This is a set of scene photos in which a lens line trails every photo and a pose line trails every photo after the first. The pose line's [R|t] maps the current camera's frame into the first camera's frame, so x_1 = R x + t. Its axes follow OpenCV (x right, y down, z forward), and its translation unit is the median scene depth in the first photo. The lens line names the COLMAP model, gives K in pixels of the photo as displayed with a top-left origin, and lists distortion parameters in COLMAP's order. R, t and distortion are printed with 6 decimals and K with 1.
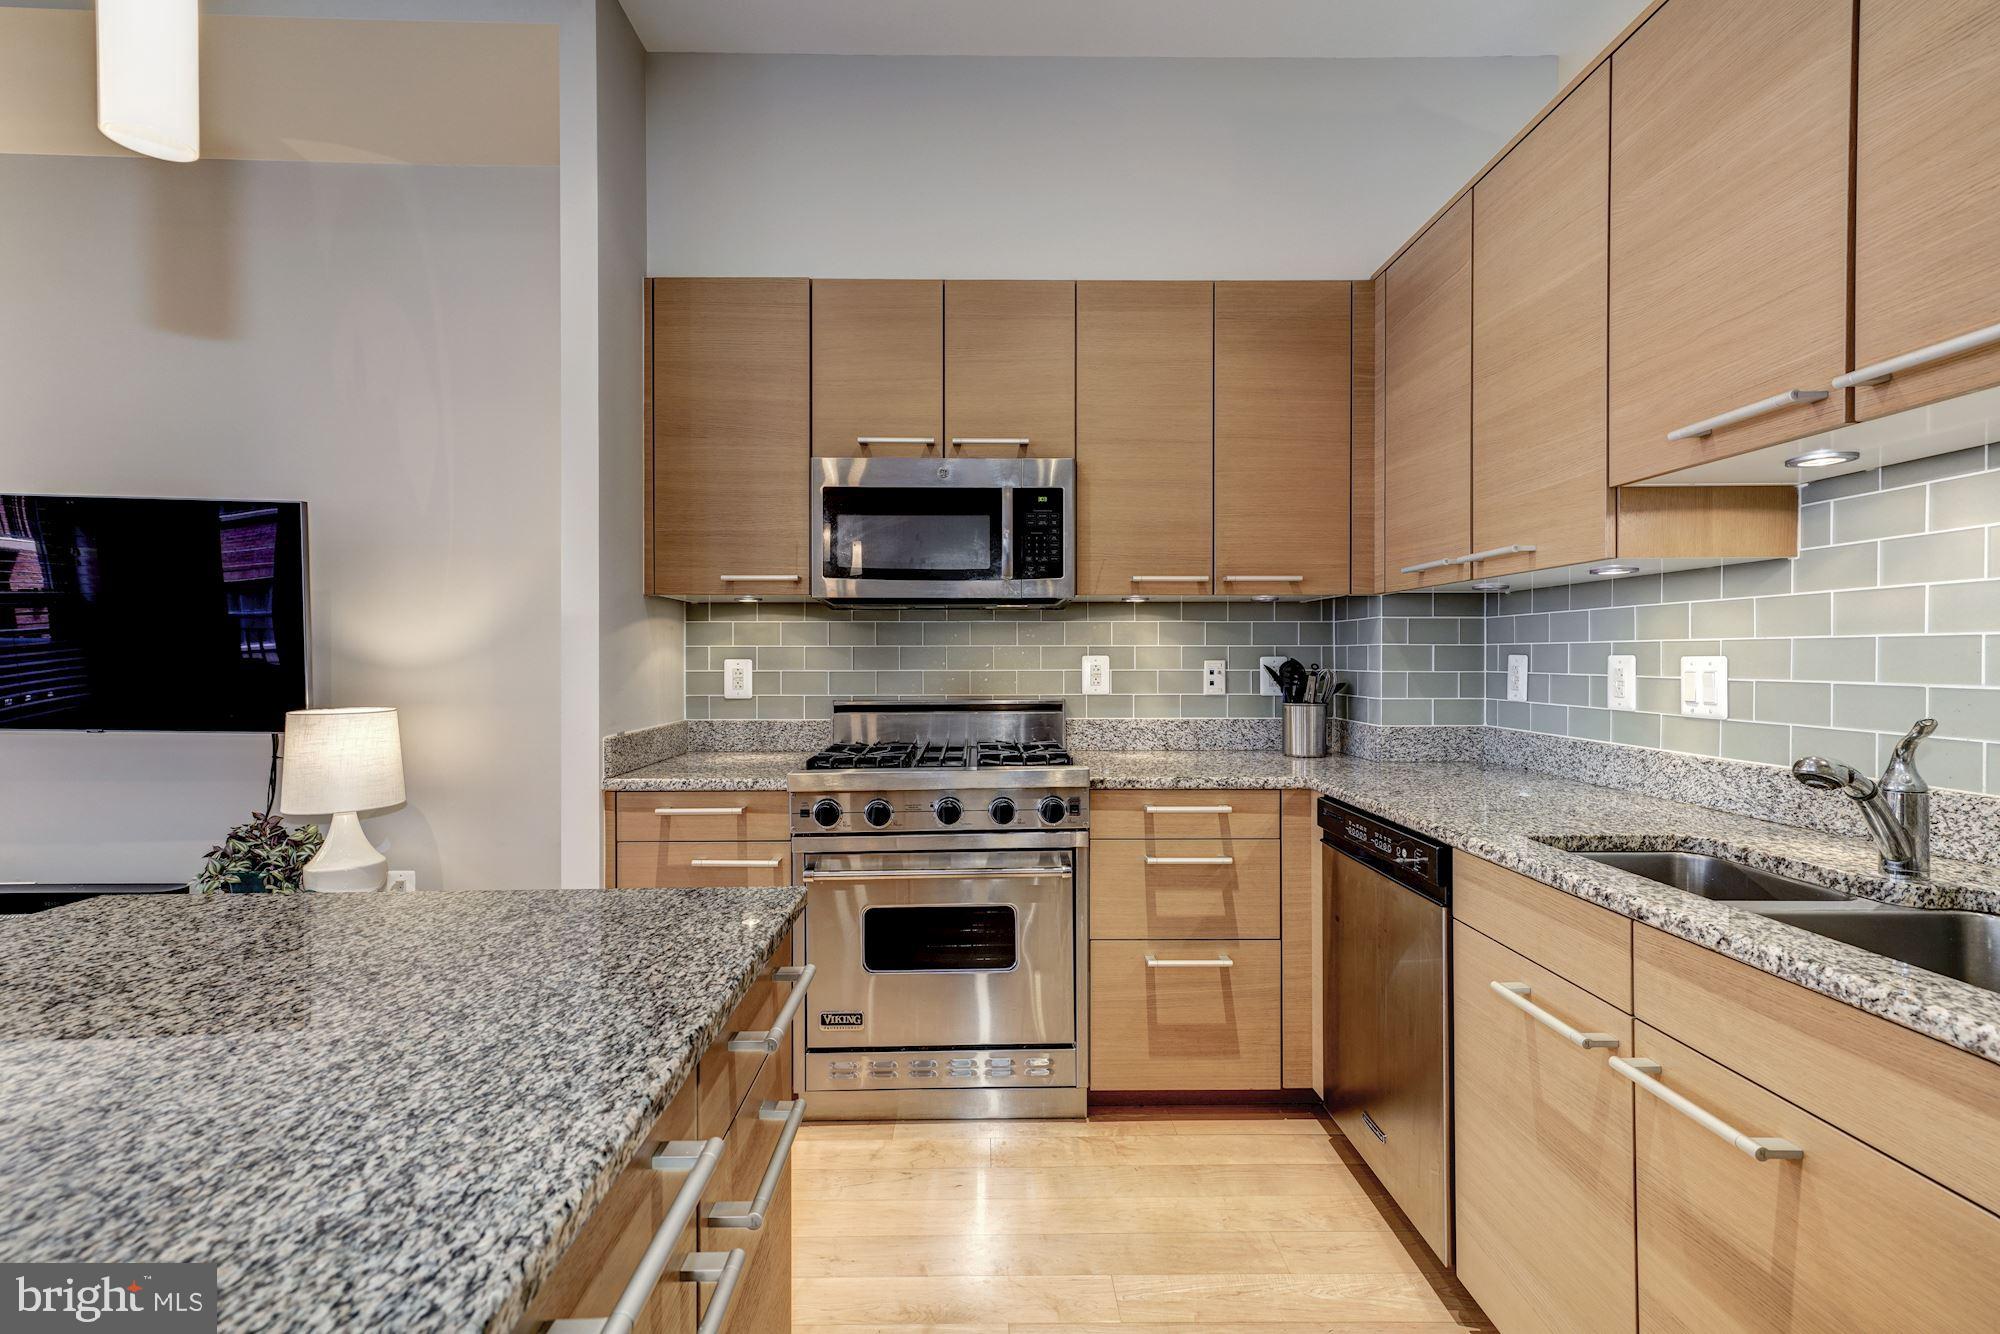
lens RADIAL K [[903.0, 0, 988.8], [0, 903.0, 661.2], [0, 0, 1]] dist [0.004500, 0.012349]
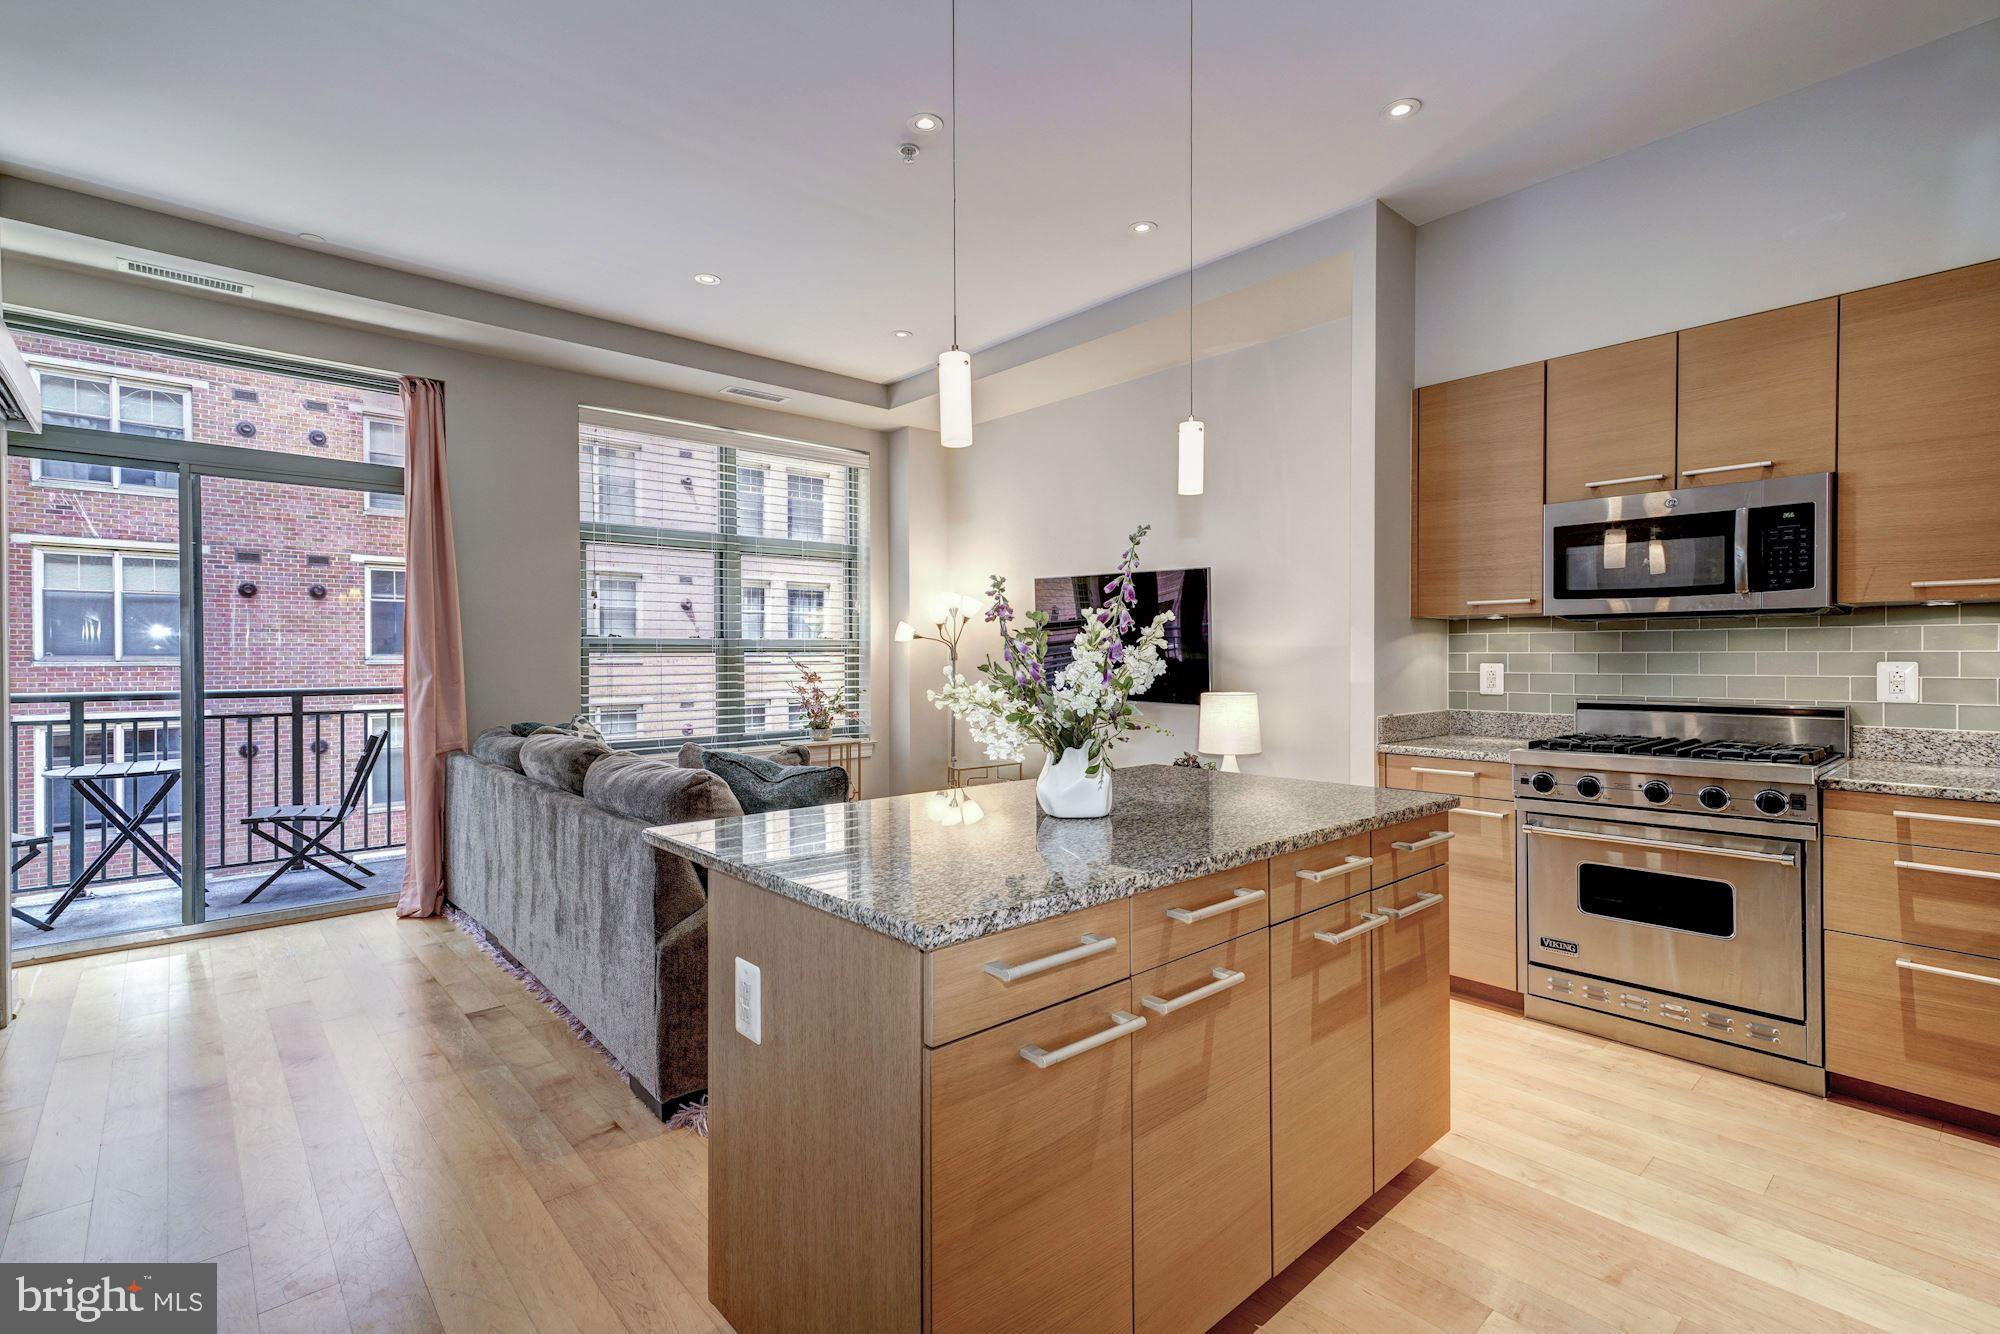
lens RADIAL K [[910.0, 0, 998.8], [0, 910.0, 660.0], [0, 0, 1]] dist [0.022311, 0.000480]
pose [[0.657963, 0.003220, -0.753043, 0.290024], [0.000247, 0.999990, 0.004491, -0.015512], [0.753050, -0.003141, 0.657956, -0.449422]]
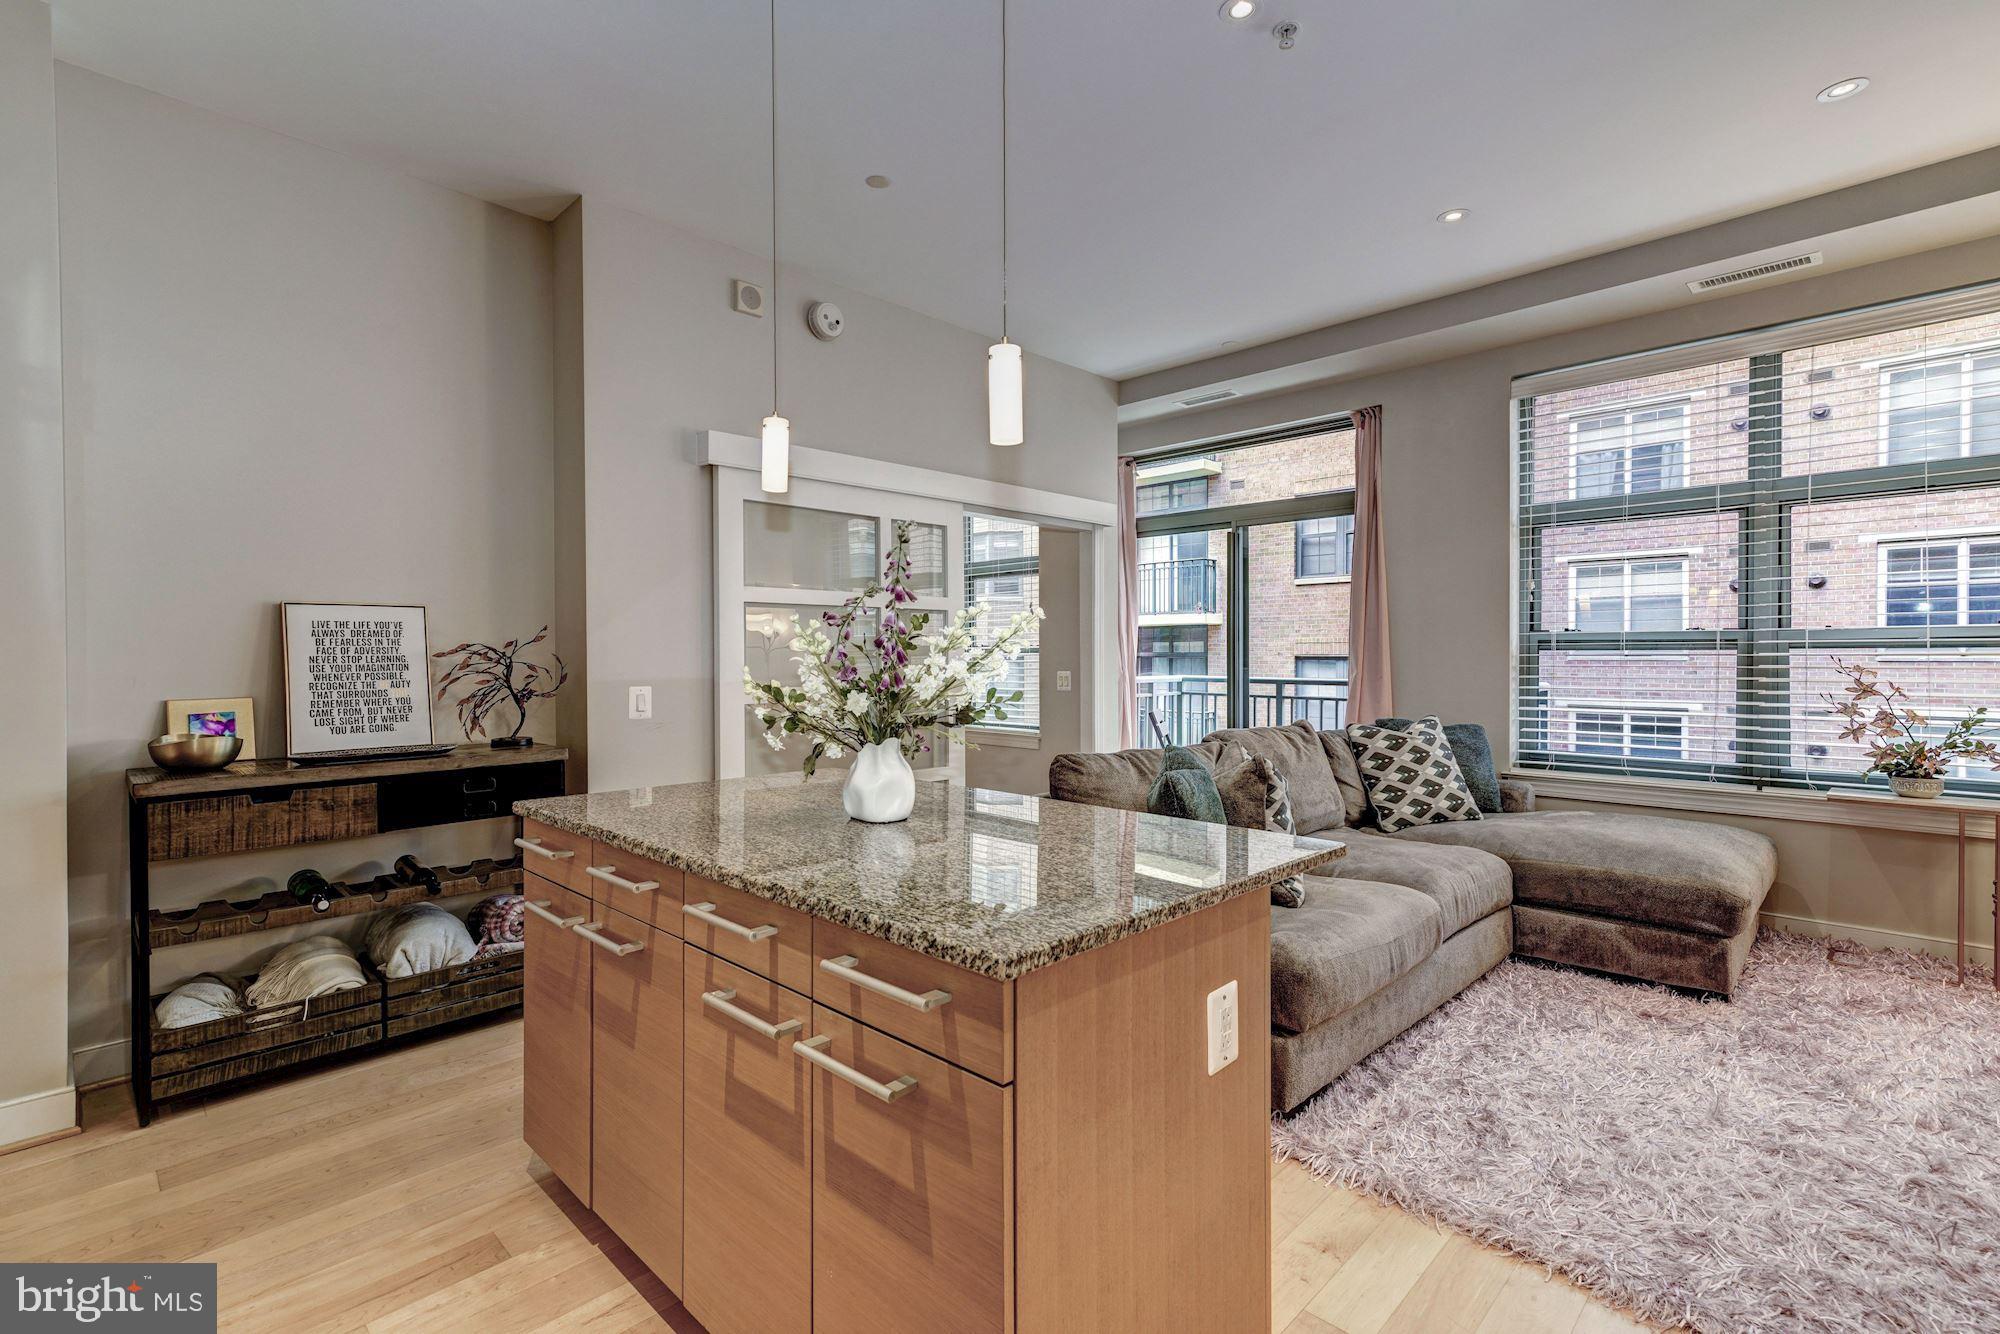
lens RADIAL K [[910.0, 0, 998.8], [0, 910.0, 660.0], [0, 0, 1]] dist [0.022311, 0.000480]
pose [[-0.706575, 0.007317, -0.707600, 0.210672], [0.000431, 0.999951, 0.009910, -0.022367], [0.707638, 0.006697, -0.706544, 0.838717]]
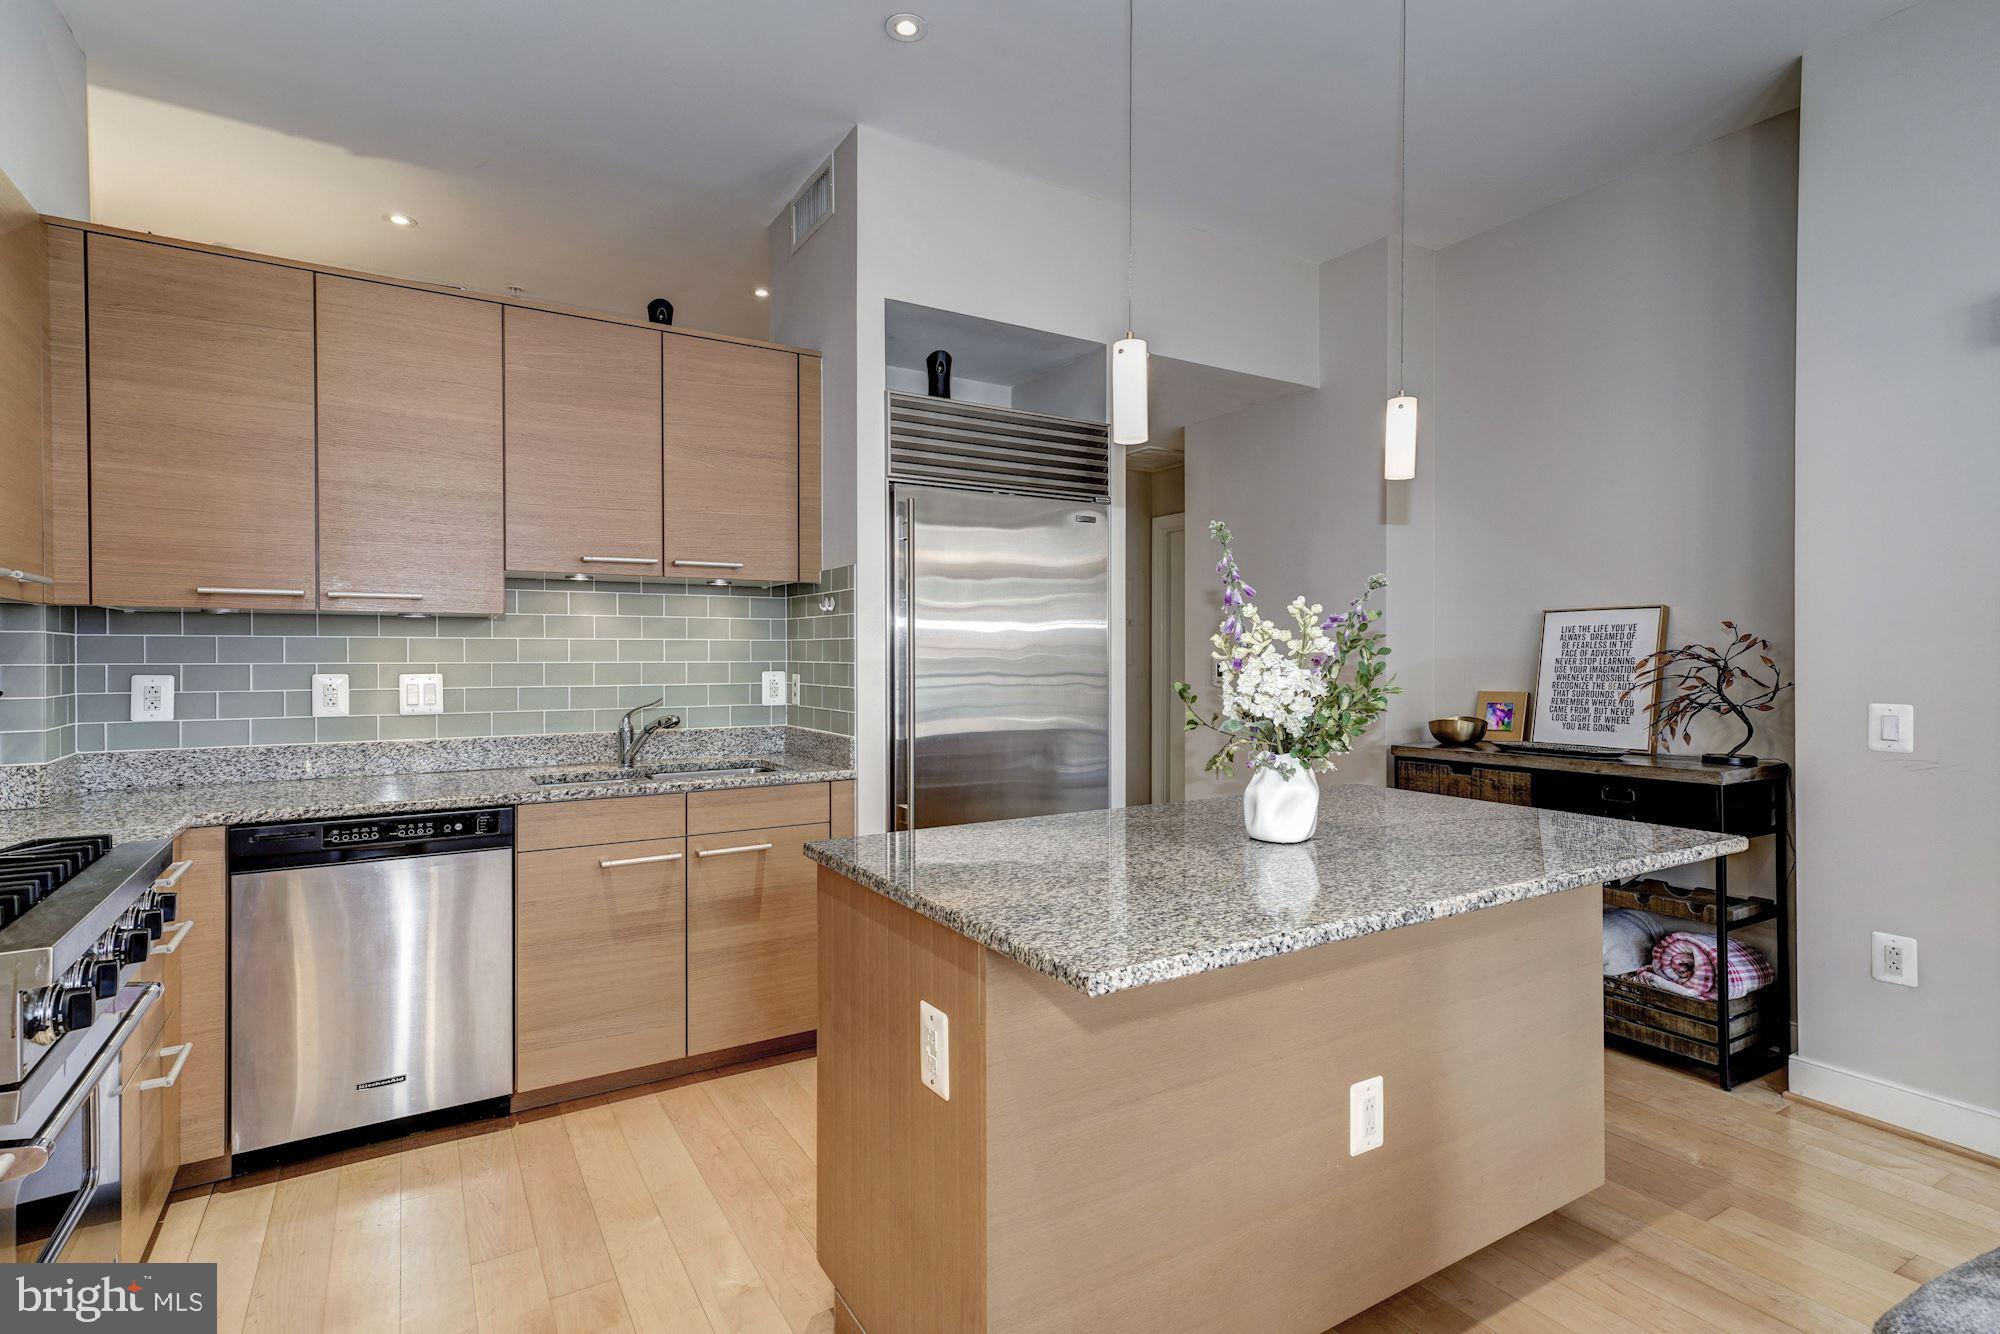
lens RADIAL K [[981.4, 0, 993.8], [0, 981.4, 657.9], [0, 0, 1]] dist [0.029706, 0.000829]
pose [[-0.509635, -0.000116, 0.860391, -0.889154], [0.005641, 0.999978, 0.003476, -0.025845], [-0.860372, 0.006625, -0.509623, 0.803497]]
